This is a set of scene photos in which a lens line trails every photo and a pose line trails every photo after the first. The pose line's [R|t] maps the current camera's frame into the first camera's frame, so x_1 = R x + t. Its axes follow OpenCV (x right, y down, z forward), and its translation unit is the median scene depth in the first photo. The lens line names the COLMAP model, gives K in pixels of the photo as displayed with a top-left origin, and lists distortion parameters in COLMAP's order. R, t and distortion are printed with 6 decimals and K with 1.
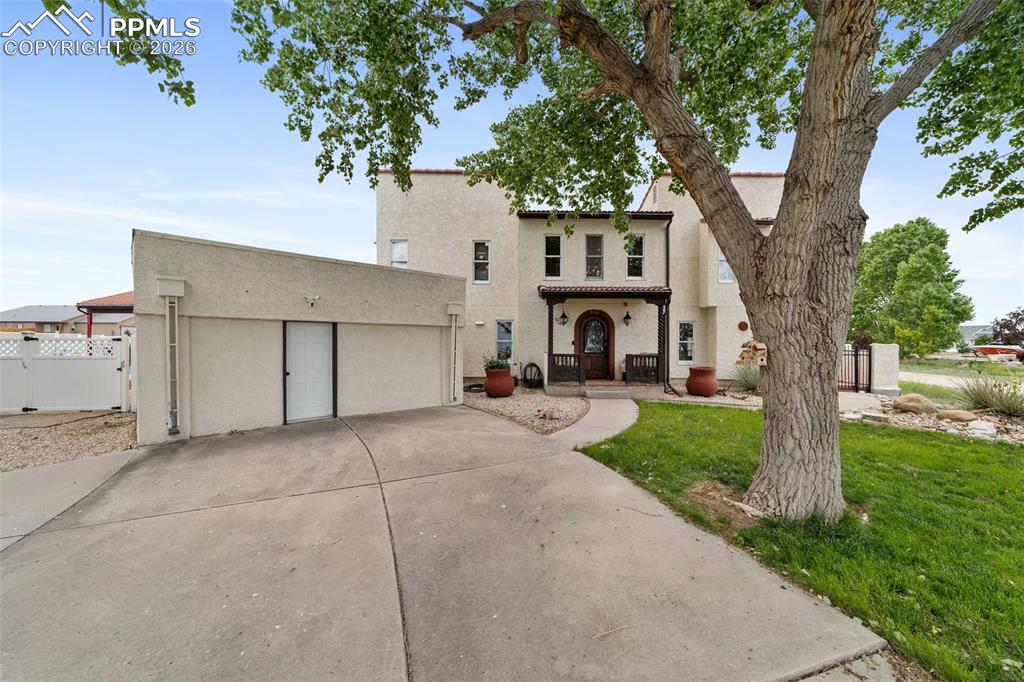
lens RADIAL K [[402.3, 0, 512.7], [0, 402.3, 344.5], [0, 0, 1]] dist [-0.000319, -0.000001]
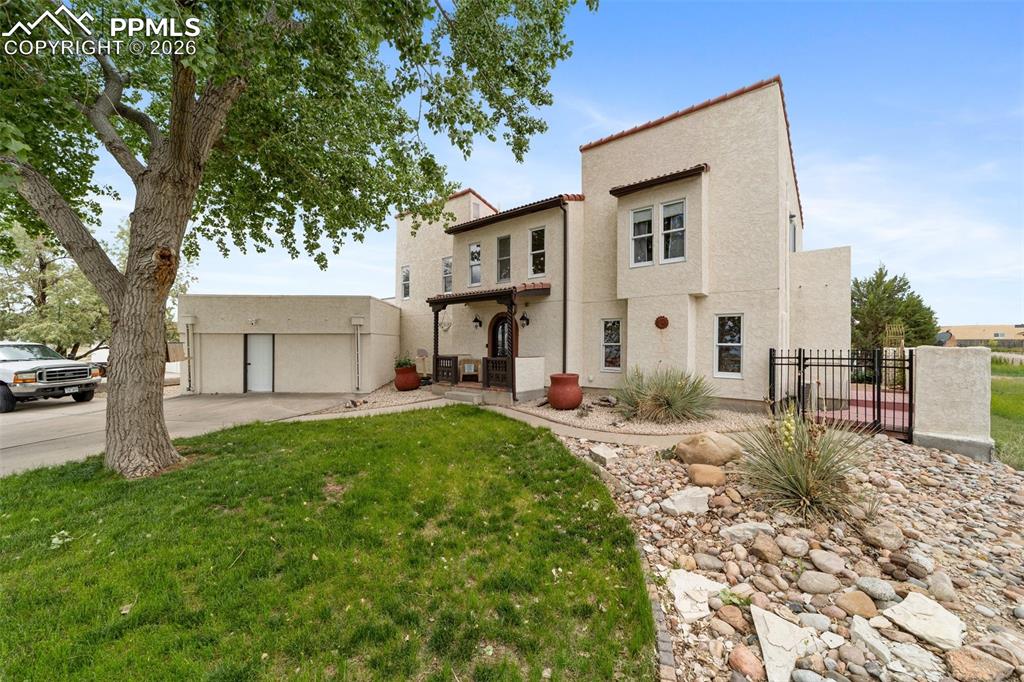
lens RADIAL K [[402.3, 0, 512.9], [0, 402.3, 343.7], [0, 0, 1]] dist [-0.000319, -0.000001]
pose [[0.744524, -0.004443, -0.667581, 0.883561], [0.000325, 0.999980, -0.006292, -0.002469], [0.667595, 0.004468, 0.744511, 0.281225]]
